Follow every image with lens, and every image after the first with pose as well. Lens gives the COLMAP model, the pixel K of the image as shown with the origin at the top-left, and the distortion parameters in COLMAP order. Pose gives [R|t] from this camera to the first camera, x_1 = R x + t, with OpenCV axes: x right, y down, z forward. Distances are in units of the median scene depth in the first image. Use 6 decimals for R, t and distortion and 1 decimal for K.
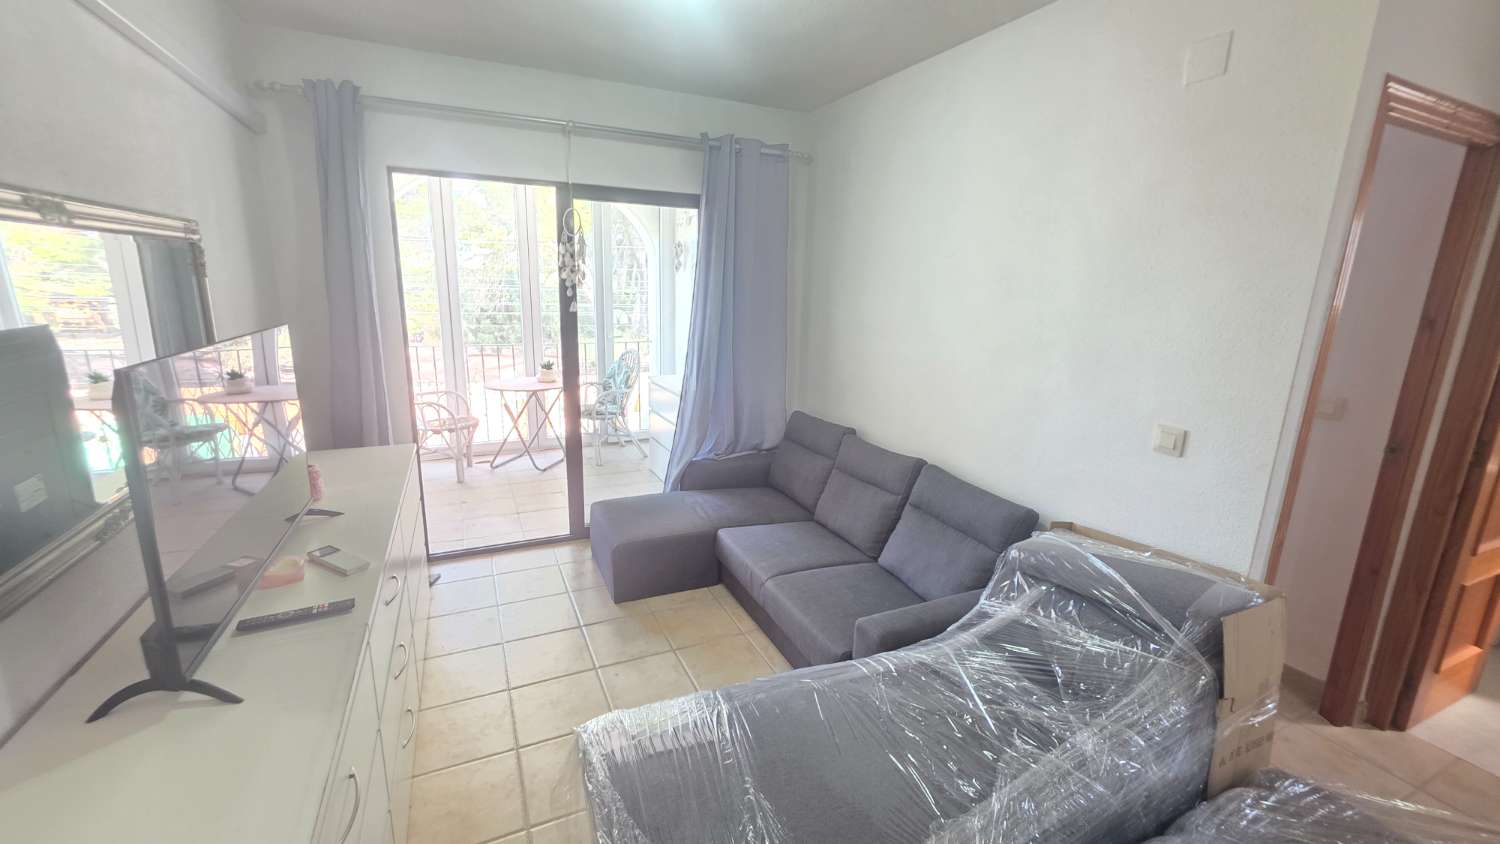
lens RADIAL K [[600.4, 0, 749.6], [0, 600.4, 417.9], [0, 0, 1]] dist [0.000533, -0.000311]
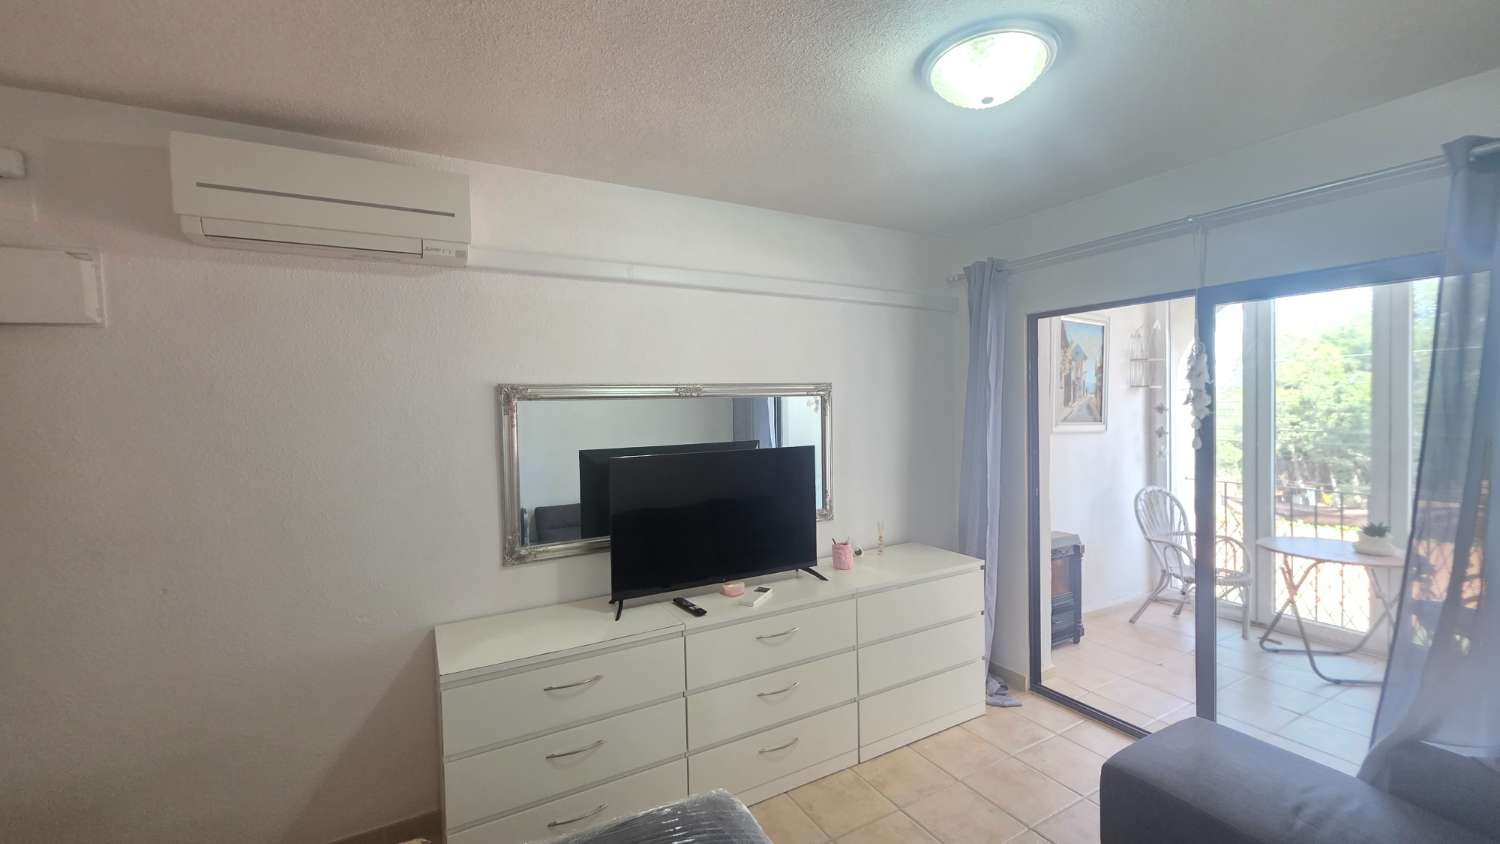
lens RADIAL K [[601.3, 0, 751.1], [0, 601.3, 418.9], [0, 0, 1]] dist [-0.000142, -0.000454]
pose [[0.080213, -0.003569, -0.996771, 0.422495], [-0.198889, 0.979828, -0.019513, -0.088396], [0.976734, 0.199813, 0.077885, 0.386323]]
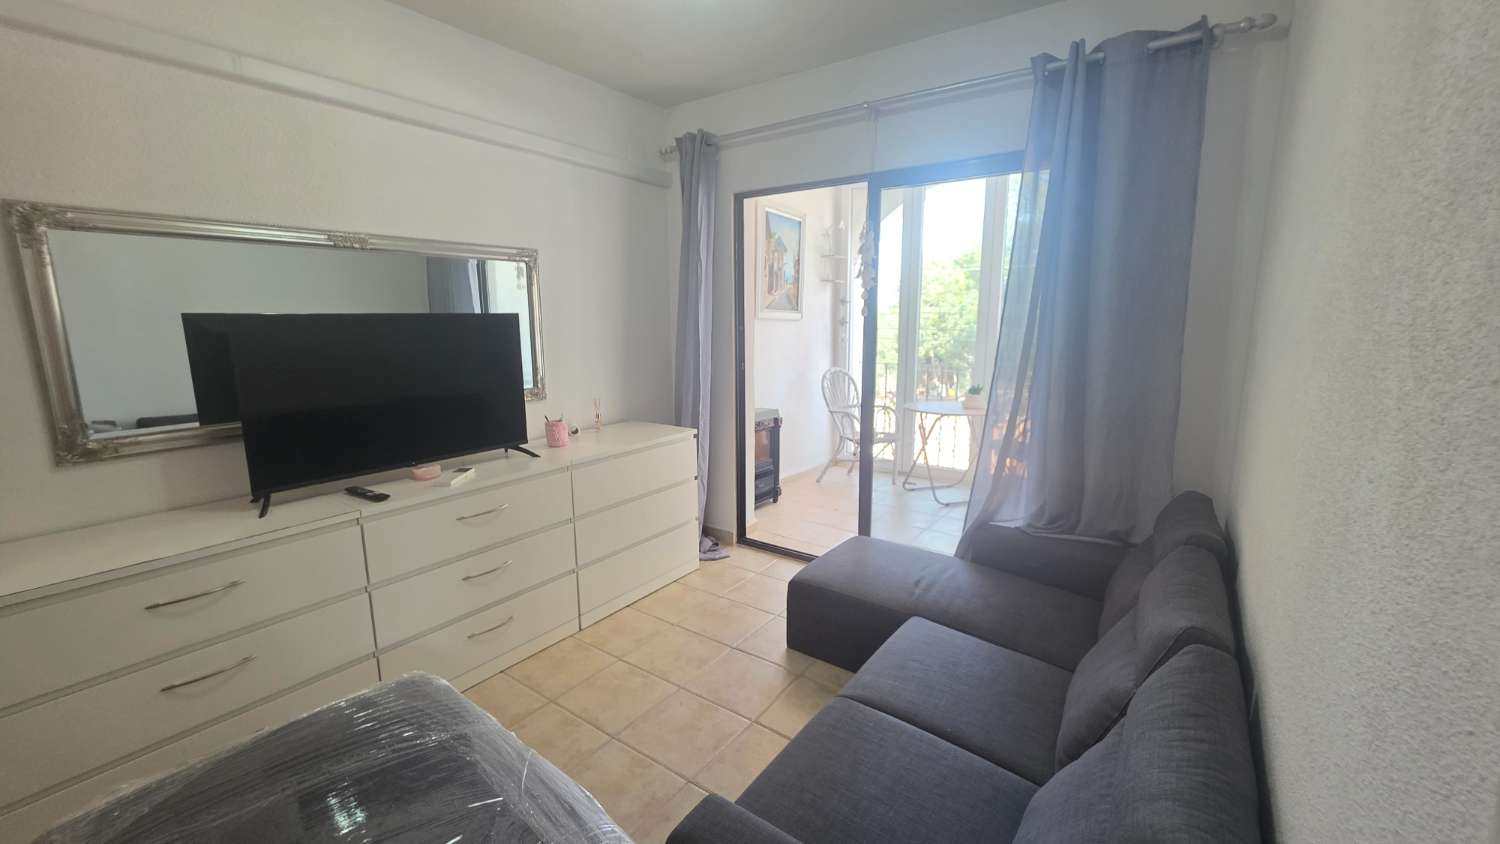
lens RADIAL K [[600.4, 0, 749.6], [0, 600.4, 417.9], [0, 0, 1]] dist [0.000533, -0.000311]
pose [[0.495612, 0.117620, -0.860543, 0.409048], [-0.175302, 0.983944, 0.033525, -0.029360], [0.850669, 0.134240, 0.508273, 0.427357]]
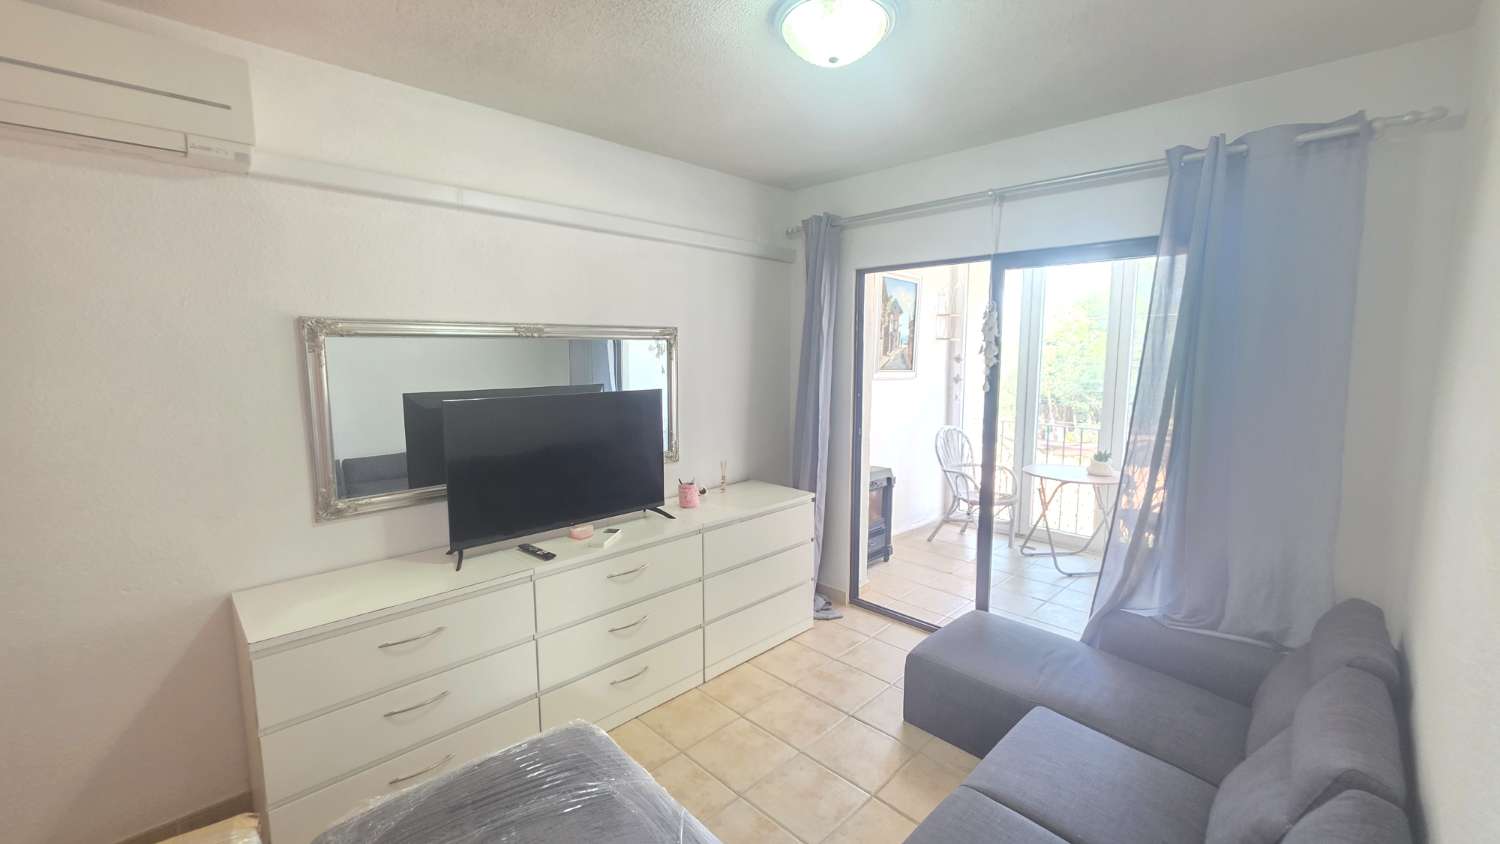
lens RADIAL K [[601.3, 0, 751.1], [0, 601.3, 418.9], [0, 0, 1]] dist [-0.000142, -0.000454]
pose [[0.346642, 0.081449, -0.934455, 0.436386], [-0.198051, 0.980119, 0.011961, -0.078896], [0.916851, 0.180924, 0.355881, 0.364965]]
